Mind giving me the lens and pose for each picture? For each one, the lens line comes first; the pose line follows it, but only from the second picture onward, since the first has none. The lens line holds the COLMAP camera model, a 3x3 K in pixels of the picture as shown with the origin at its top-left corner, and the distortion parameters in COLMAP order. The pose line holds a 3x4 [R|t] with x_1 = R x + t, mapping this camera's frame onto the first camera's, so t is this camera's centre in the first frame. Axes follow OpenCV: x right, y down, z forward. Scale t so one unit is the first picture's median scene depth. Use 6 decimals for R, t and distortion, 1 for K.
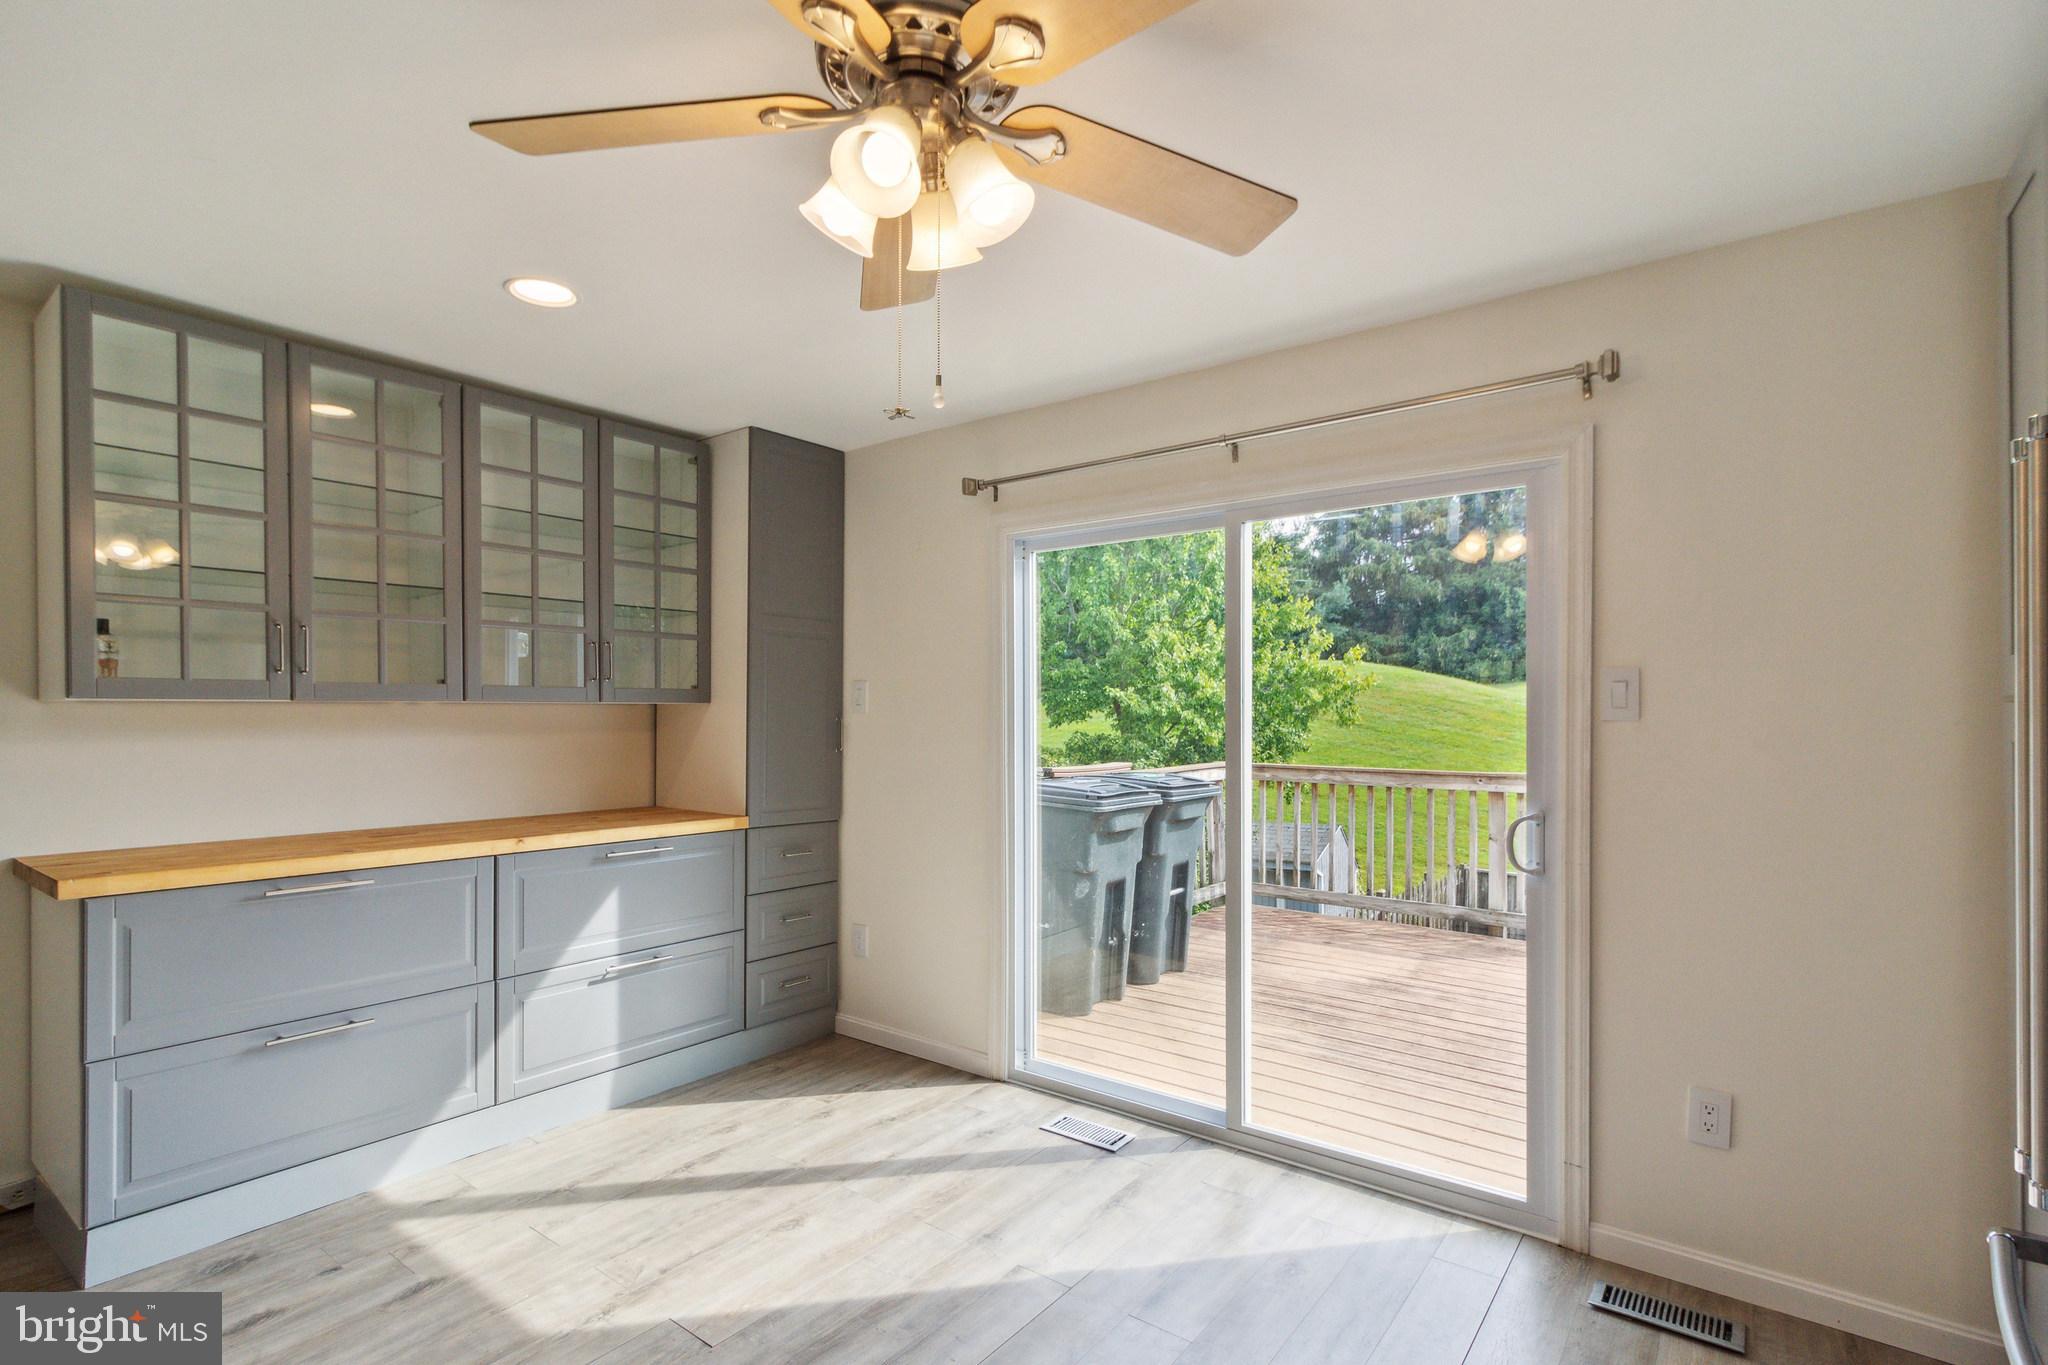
lens RADIAL K [[974.1, 0, 1037.7], [0, 974.1, 694.6], [0, 0, 1]] dist [-0.001898, 0.000995]
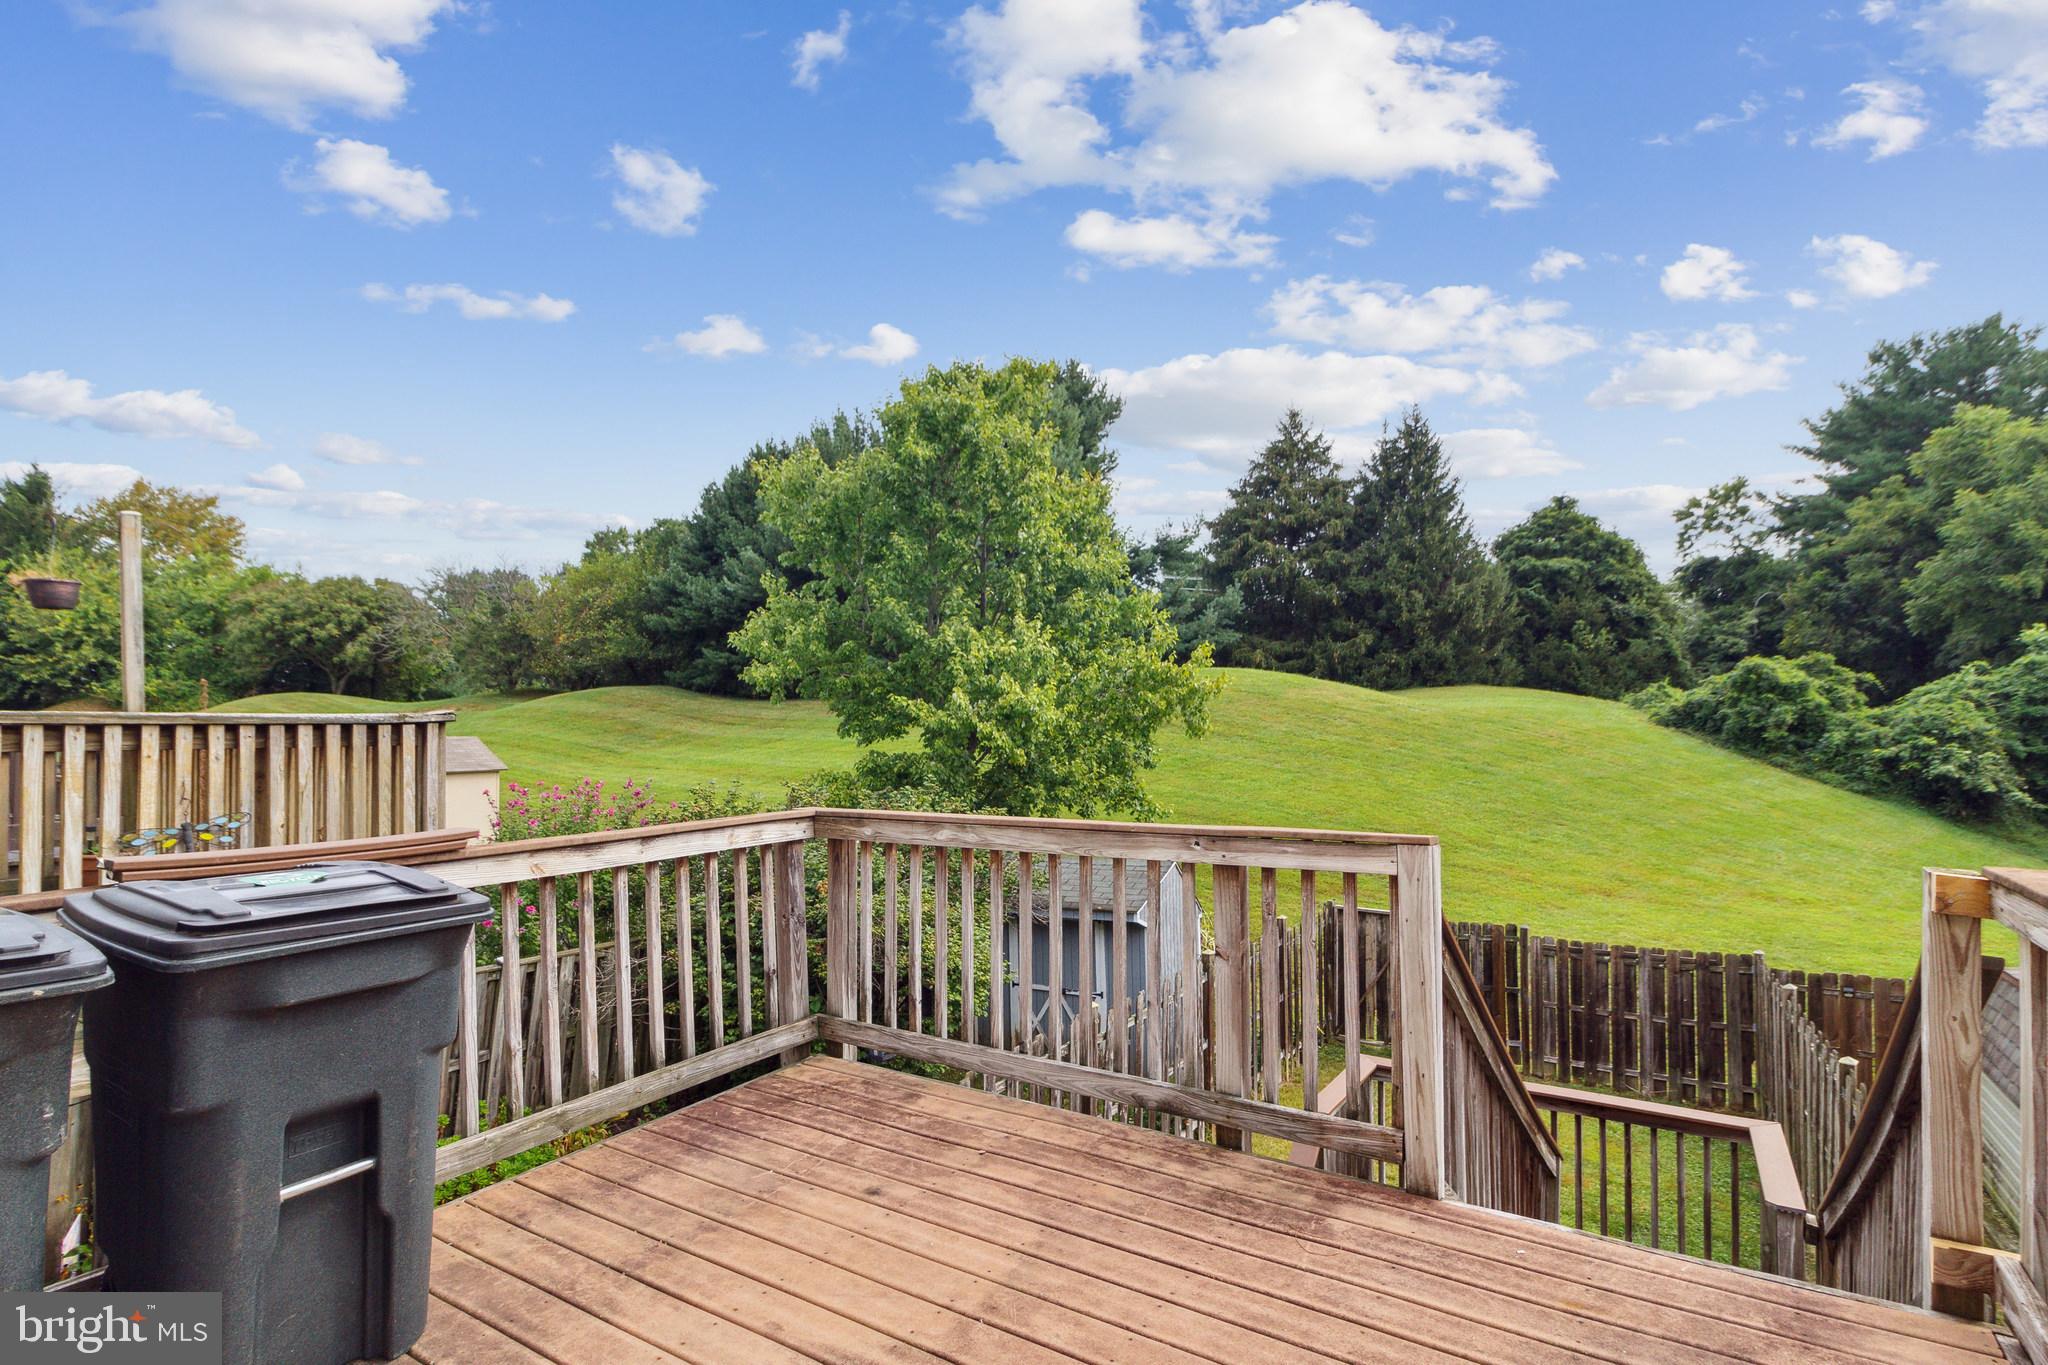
lens RADIAL K [[974.1, 0, 1017.2], [0, 974.1, 690.3], [0, 0, 1]] dist [-0.001898, 0.000995]
pose [[0.998113, -0.014817, 0.059594, 0.111166], [0.015982, 0.999689, -0.019119, 0.004614], [-0.059292, 0.020035, 0.998040, 0.162643]]
